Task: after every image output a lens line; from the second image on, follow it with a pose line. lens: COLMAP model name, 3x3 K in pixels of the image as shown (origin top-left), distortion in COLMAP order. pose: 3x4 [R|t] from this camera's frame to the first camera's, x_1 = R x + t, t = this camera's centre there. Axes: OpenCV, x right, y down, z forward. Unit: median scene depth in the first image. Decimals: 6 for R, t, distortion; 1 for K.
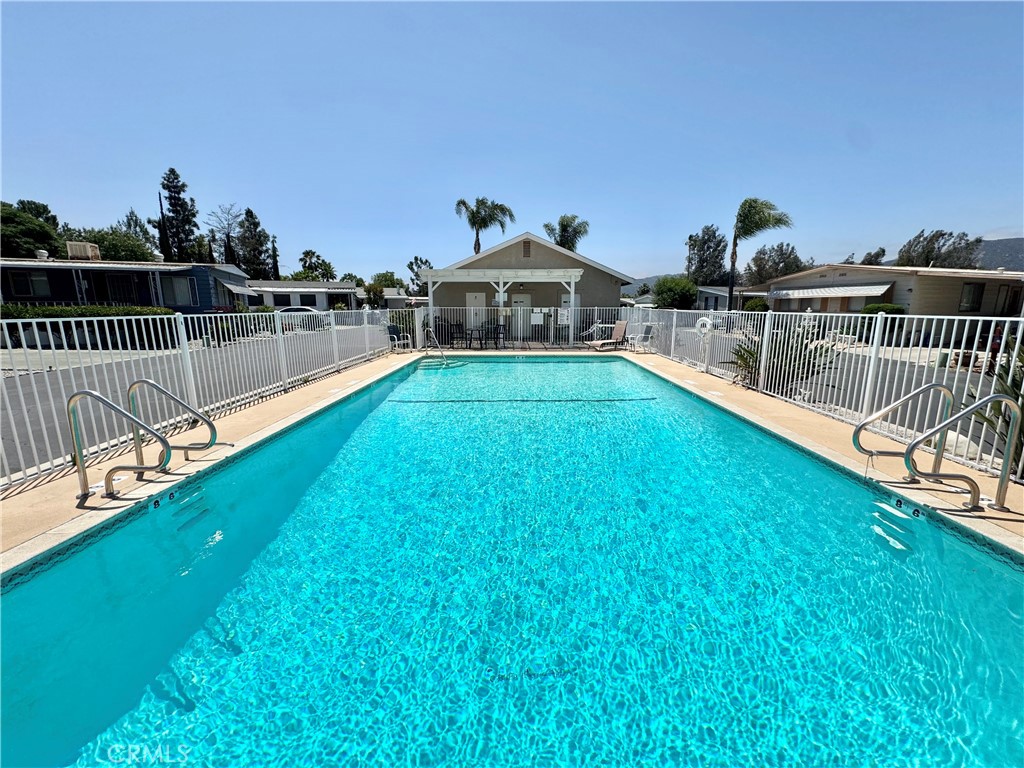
lens RADIAL K [[408.2, 0, 512.0], [0, 408.2, 384.0], [0, 0, 1]] dist [-0.001304, -0.000171]
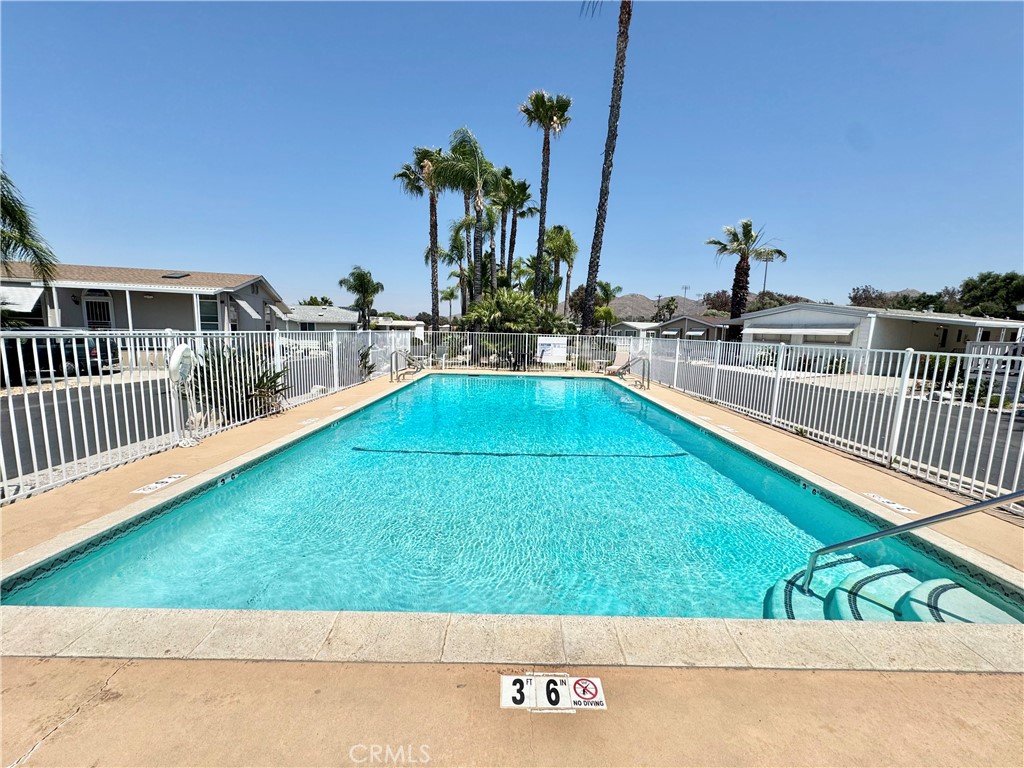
lens RADIAL K [[408.2, 0, 512.0], [0, 408.2, 384.0], [0, 0, 1]] dist [-0.001304, -0.000171]
pose [[0.999445, 0.030151, -0.014167, 0.003333], [-0.030905, 0.997925, -0.056486, 0.021742], [0.012435, 0.056893, 0.998303, -0.114862]]
